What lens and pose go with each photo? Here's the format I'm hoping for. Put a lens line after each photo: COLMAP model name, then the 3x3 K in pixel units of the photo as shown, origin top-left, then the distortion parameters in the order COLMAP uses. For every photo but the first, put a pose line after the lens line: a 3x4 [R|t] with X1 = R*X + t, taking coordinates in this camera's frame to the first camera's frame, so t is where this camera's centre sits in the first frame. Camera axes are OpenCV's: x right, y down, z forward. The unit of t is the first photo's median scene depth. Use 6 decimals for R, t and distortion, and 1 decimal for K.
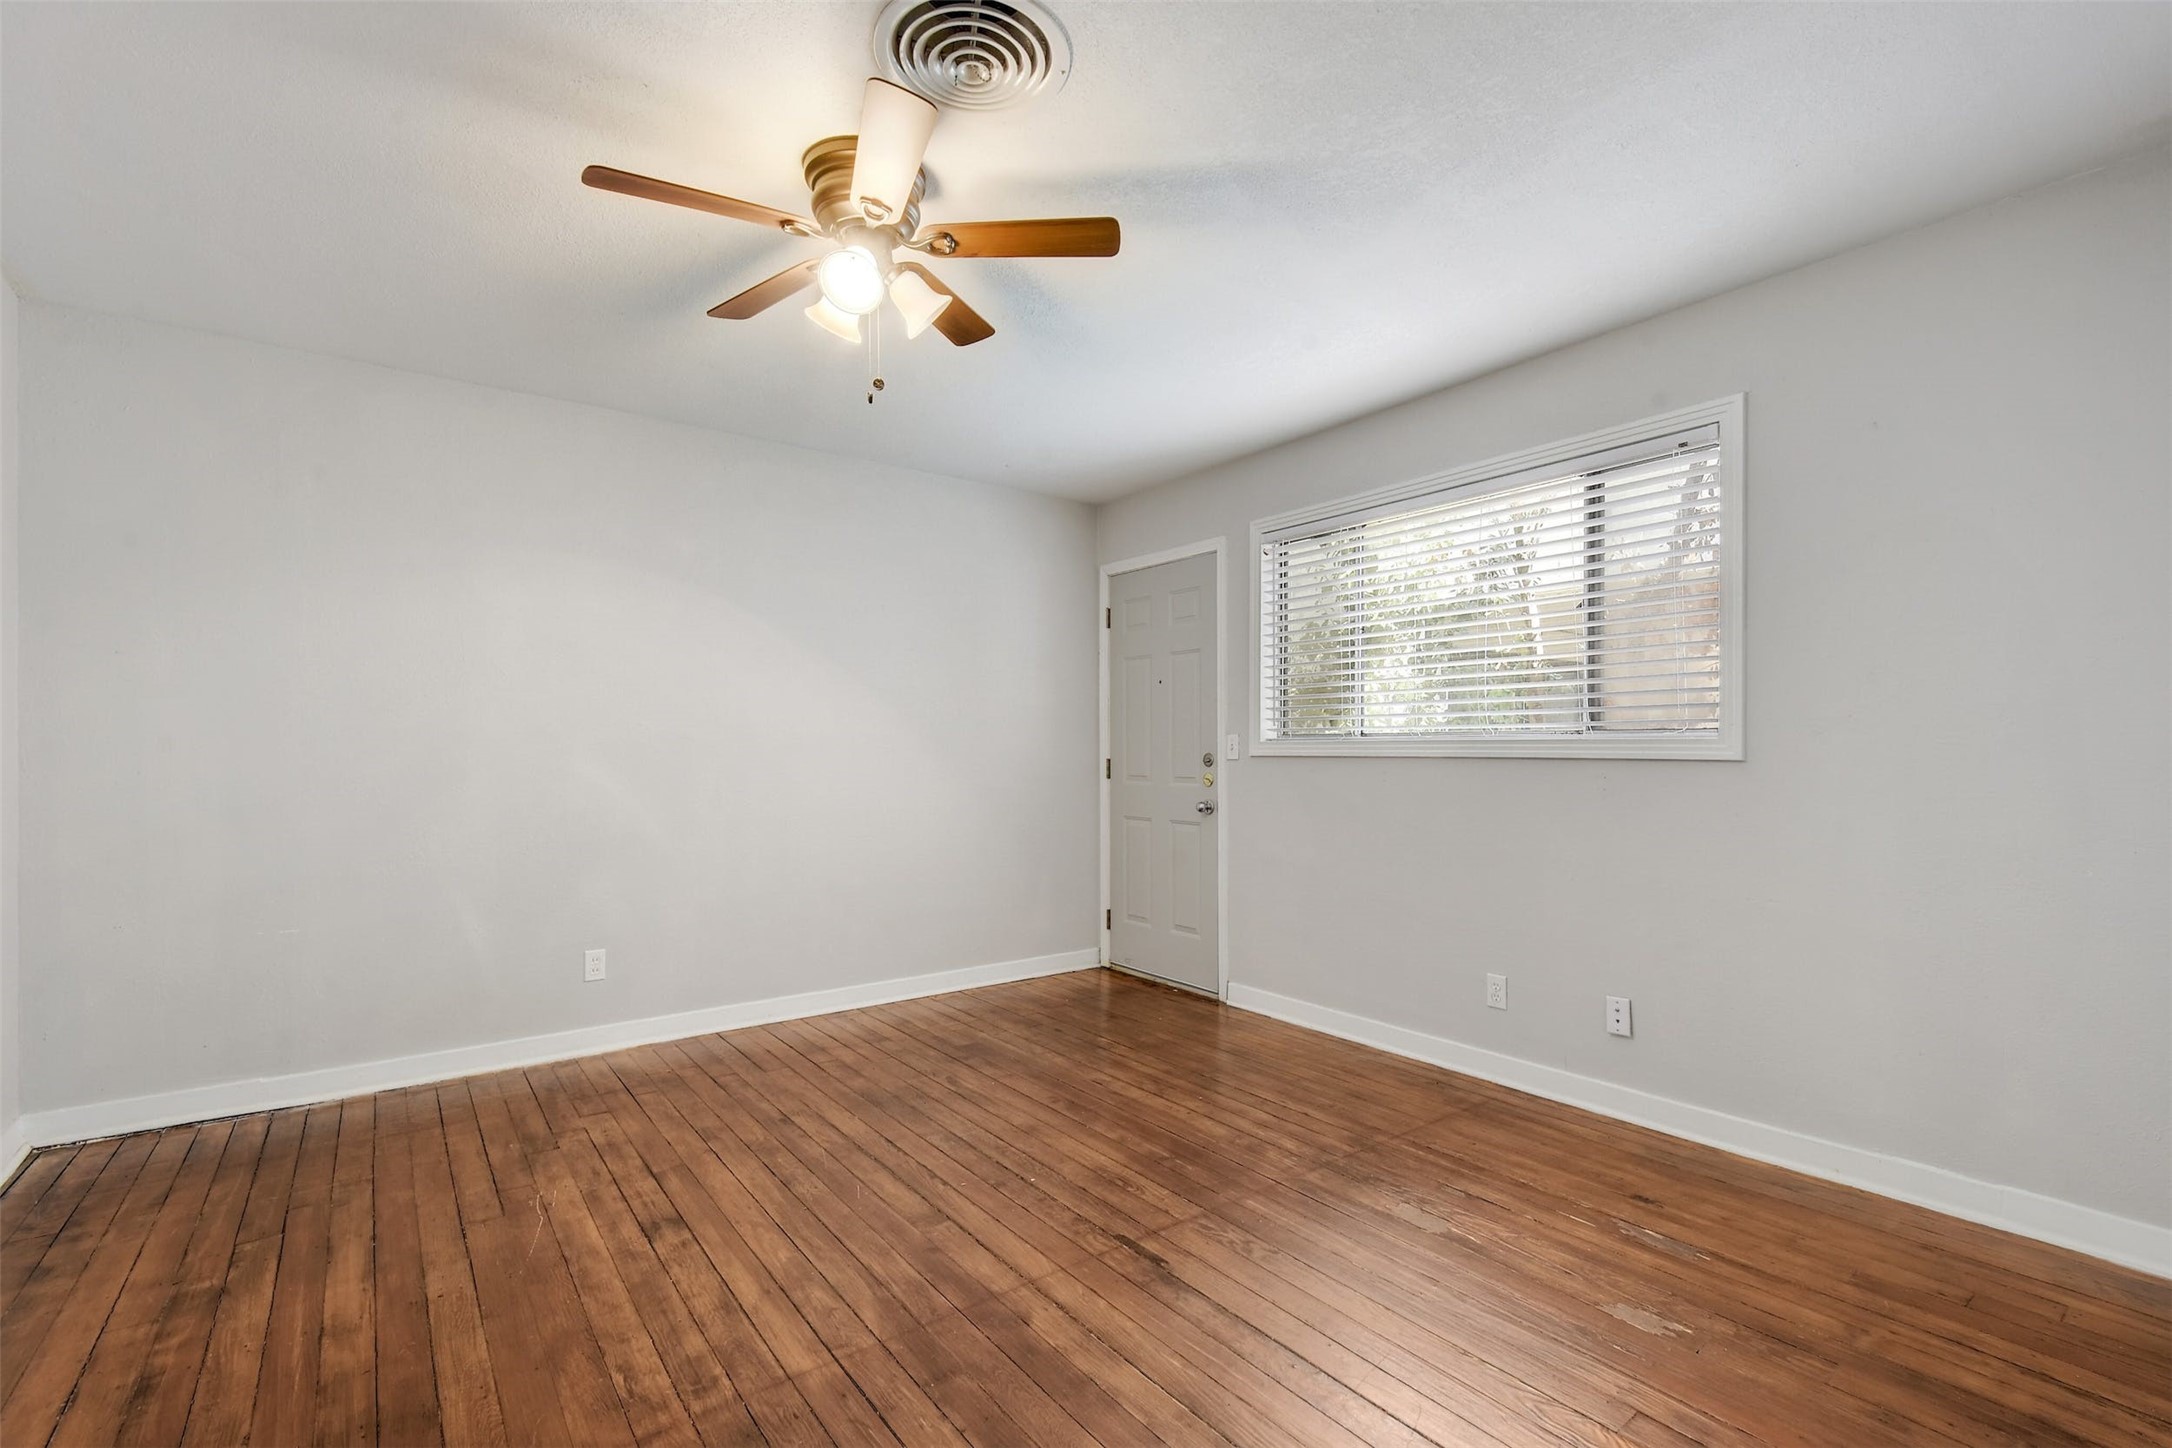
lens RADIAL K [[960.4, 0, 1114.4], [0, 960.4, 754.7], [0, 0, 1]] dist [0.007524, -0.008153]
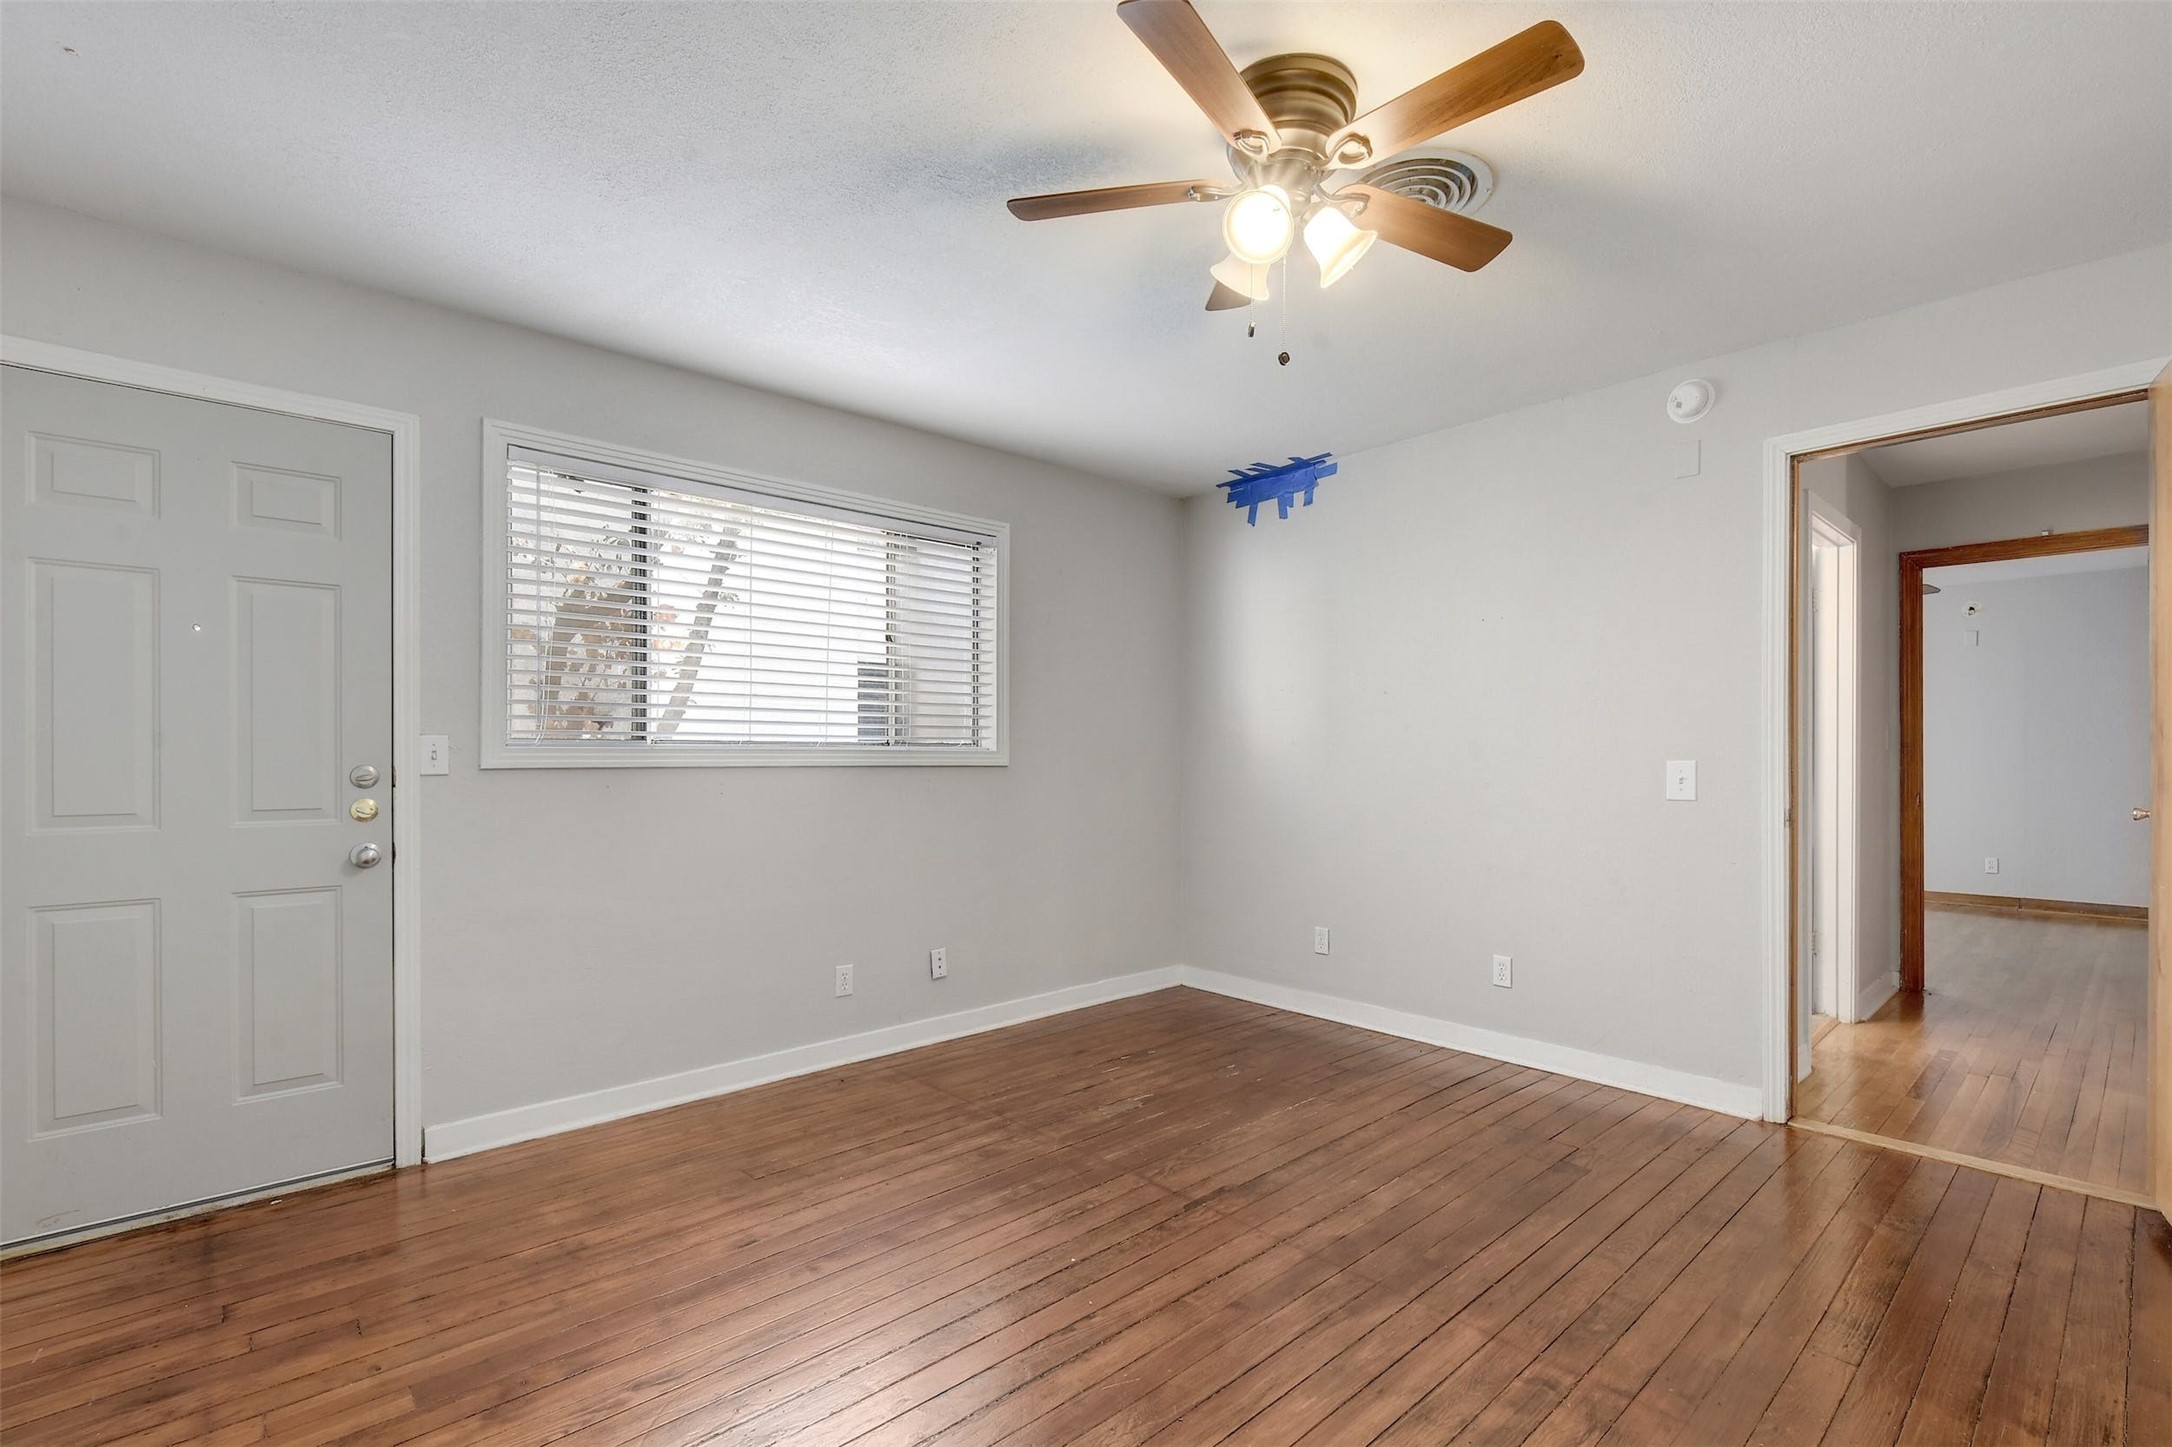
lens RADIAL K [[960.4, 0, 1114.4], [0, 960.4, 754.2], [0, 0, 1]] dist [0.007524, -0.008153]
pose [[-0.075786, 0.002040, 0.997122, -0.816072], [0.009298, 0.999956, -0.001339, -0.007842], [-0.997081, 0.009169, -0.075802, 0.882591]]
